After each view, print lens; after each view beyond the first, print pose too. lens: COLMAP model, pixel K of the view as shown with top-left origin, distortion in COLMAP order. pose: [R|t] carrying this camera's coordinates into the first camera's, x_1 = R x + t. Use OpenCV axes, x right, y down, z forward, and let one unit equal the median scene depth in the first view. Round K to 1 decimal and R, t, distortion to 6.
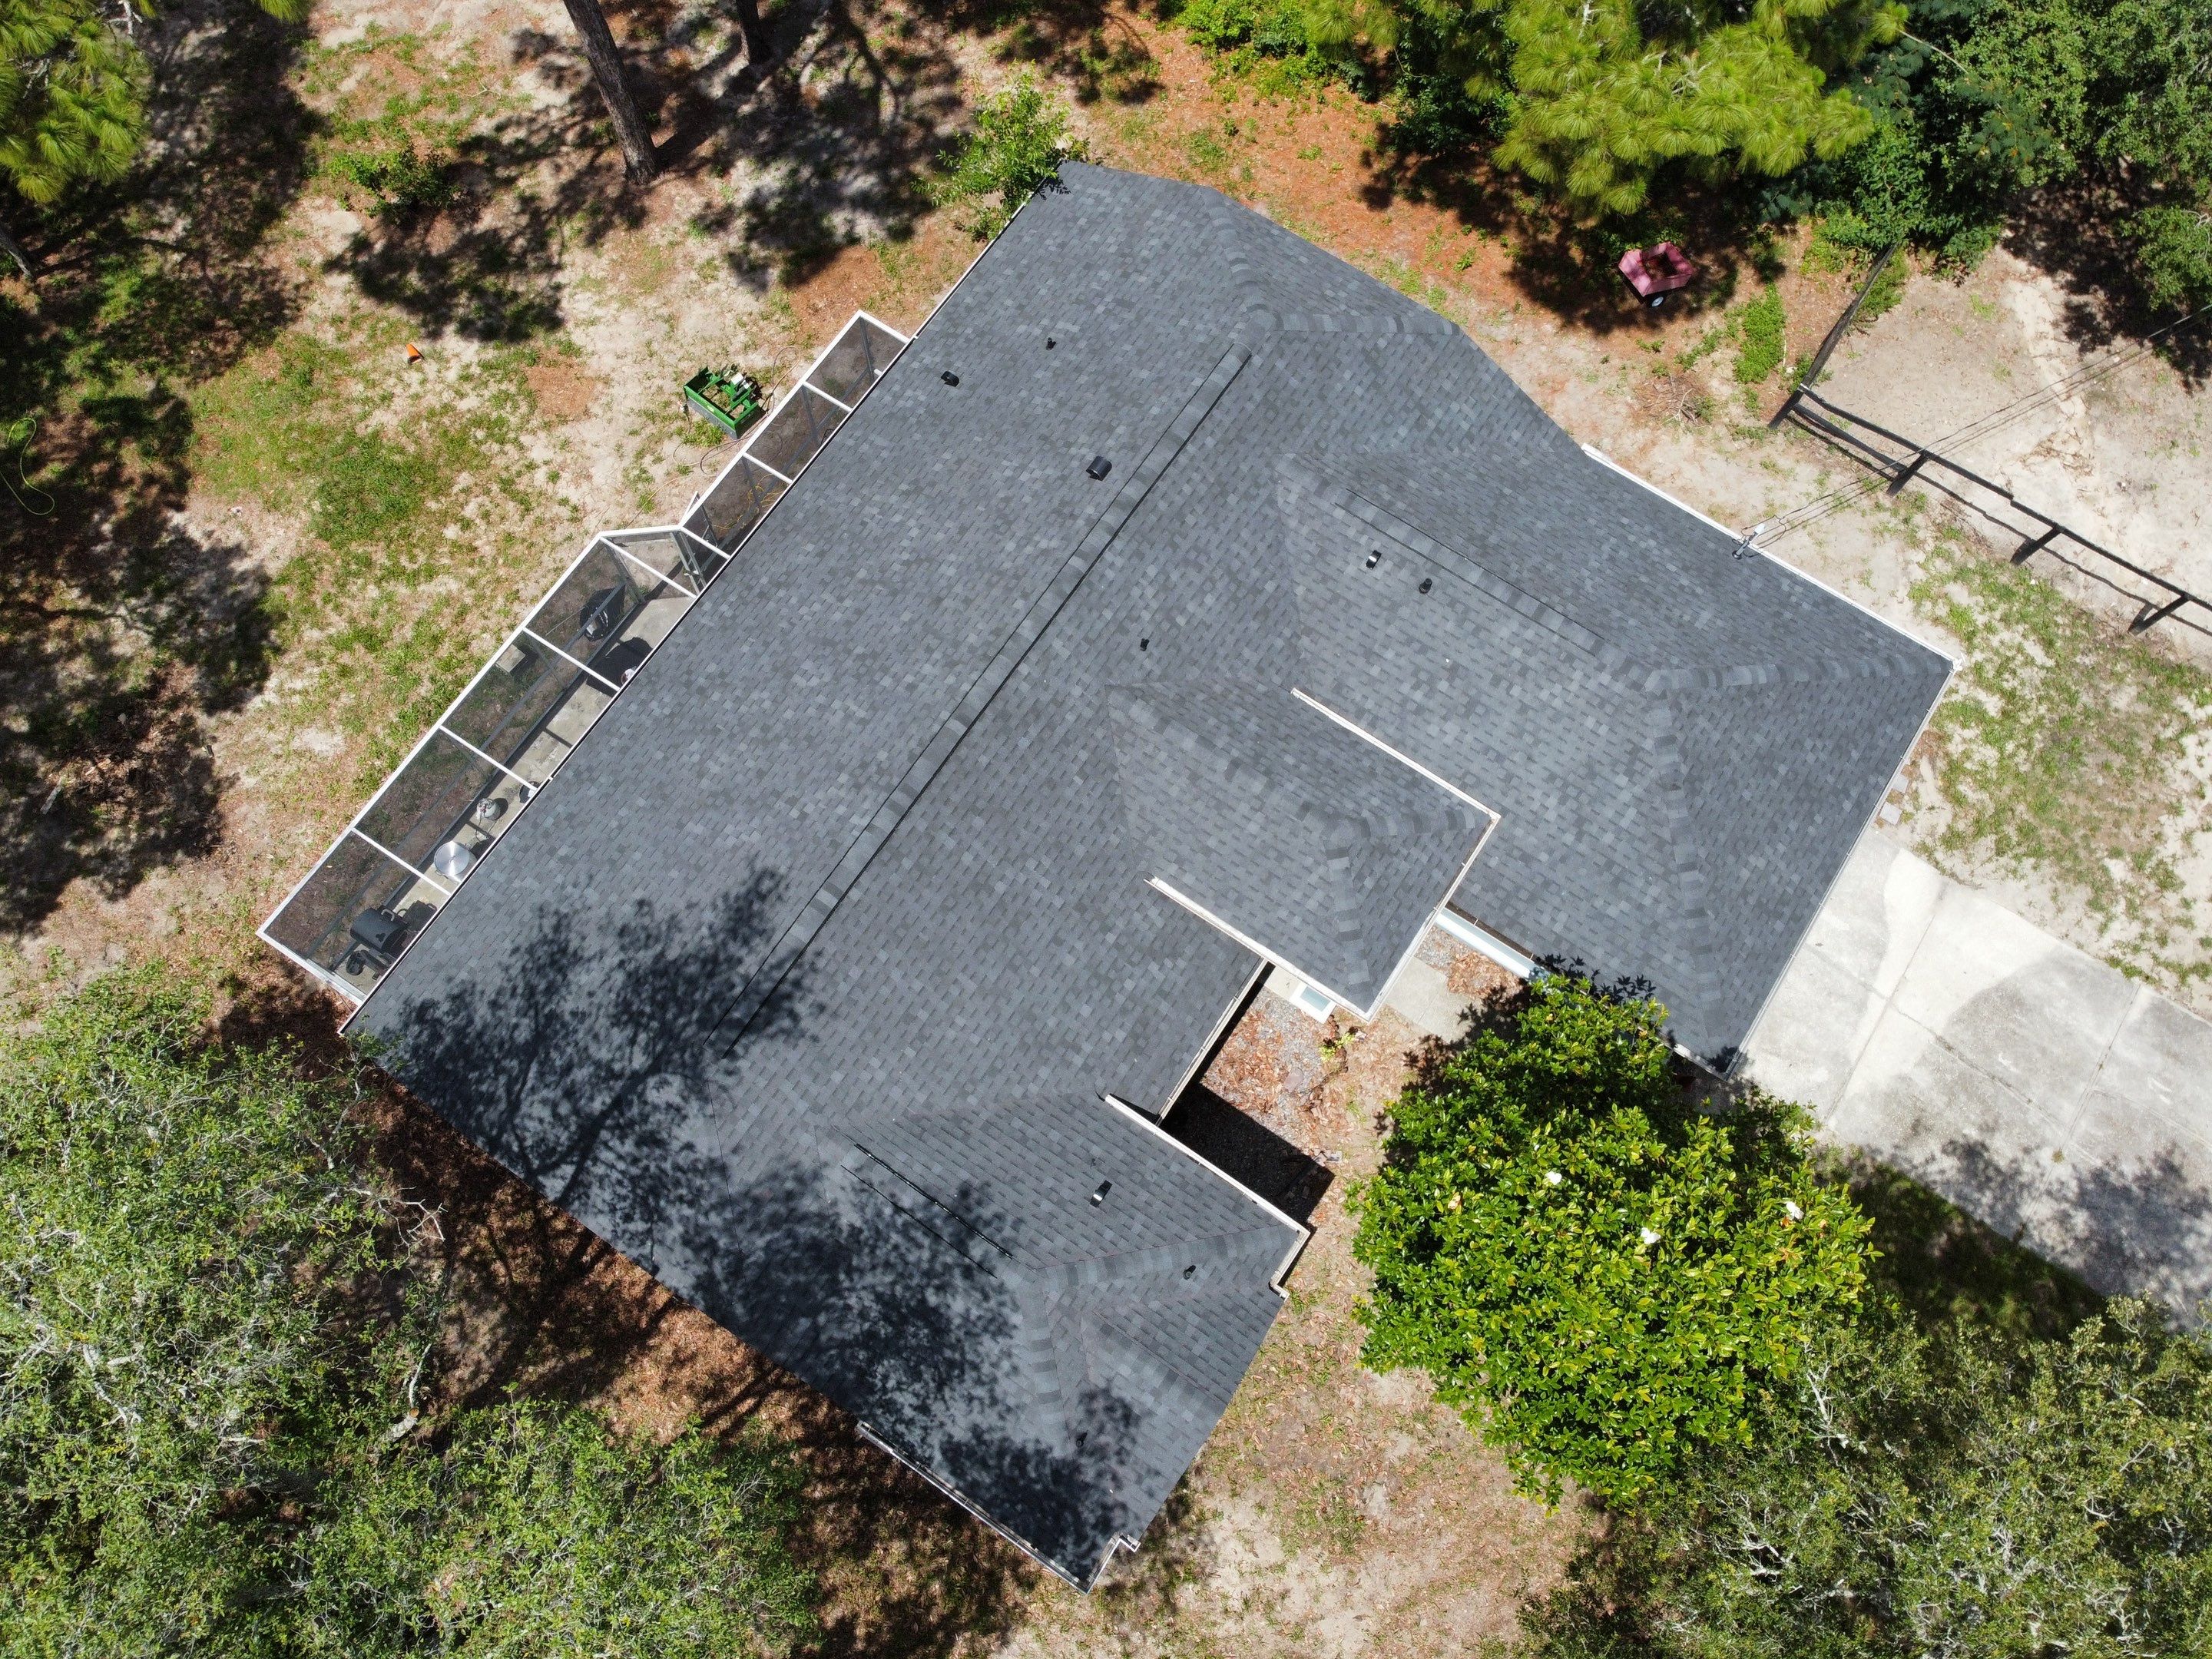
lens RADIAL K [[1687.8, 0, 1088.6], [0, 1687.8, 808.3], [0, 0, 1]] dist [0.012548, -0.022717]
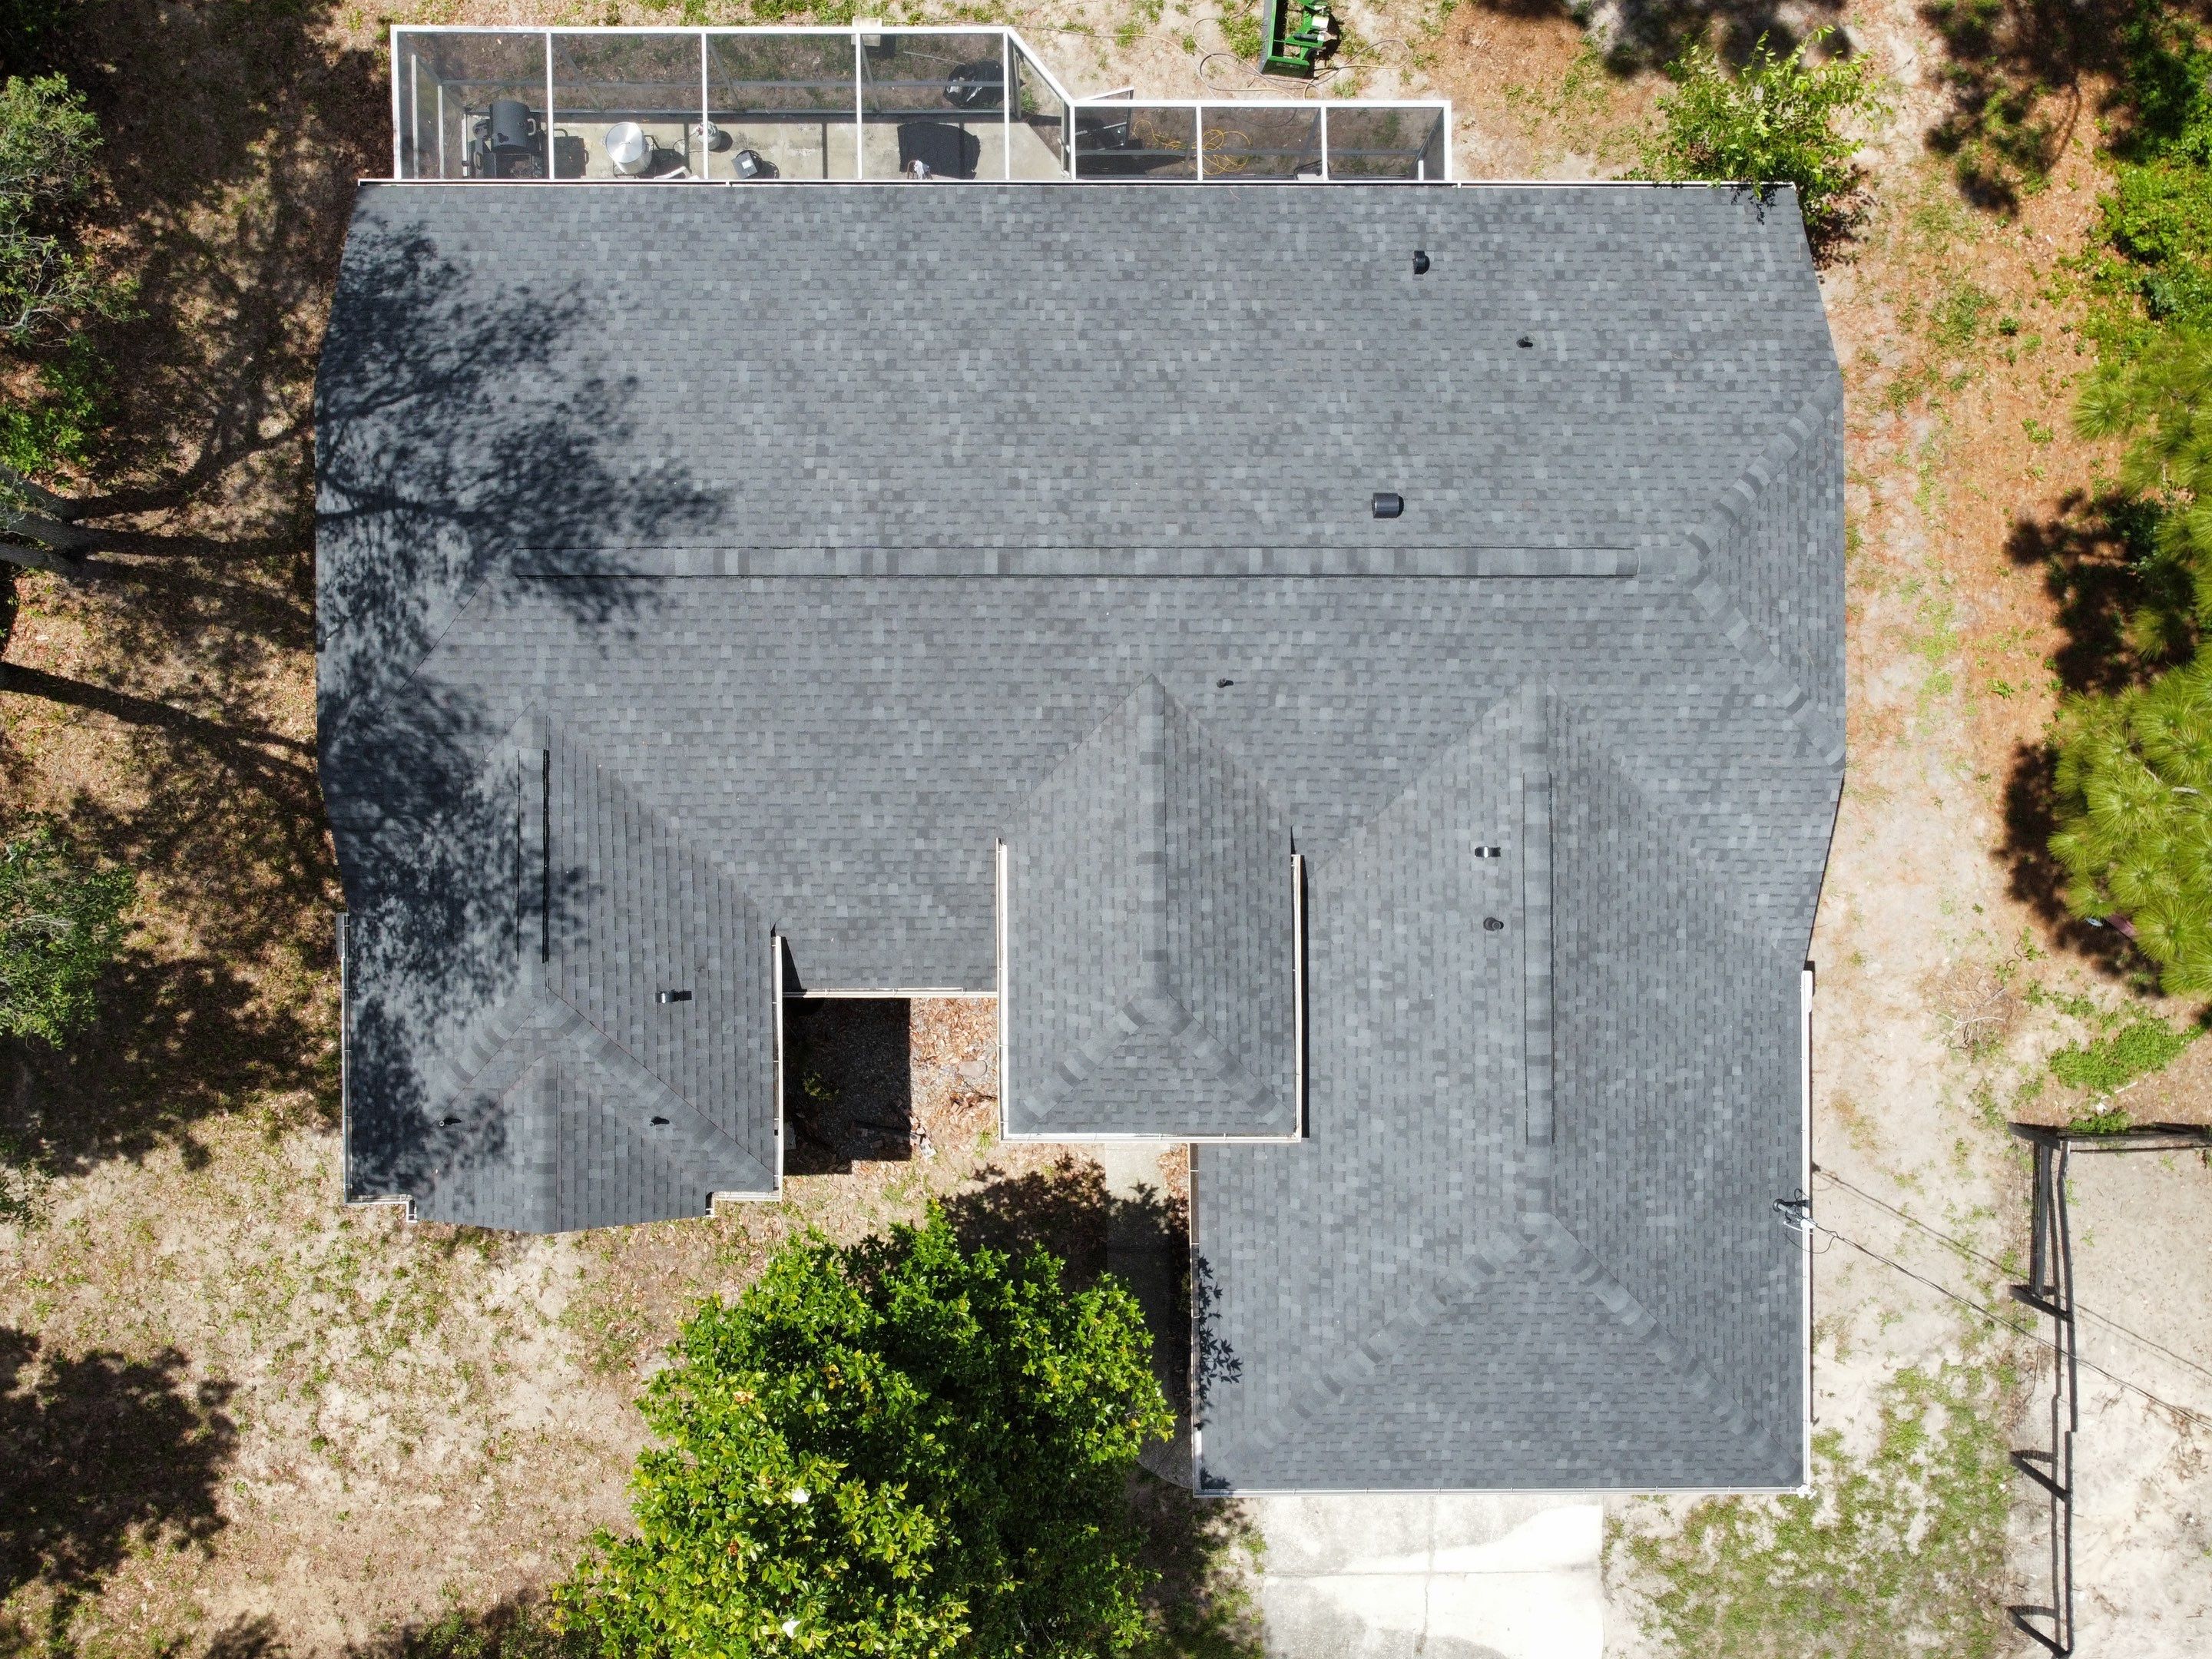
lens RADIAL K [[1685.4, 0, 1080.7], [0, 1685.4, 815.0], [0, 0, 1]] dist [0.013172, -0.020602]
pose [[0.561342, 0.827529, -0.009556, 0.047856], [-0.787041, 0.537376, 0.302975, -0.223521], [0.255856, -0.162552, 0.952951, 0.169390]]
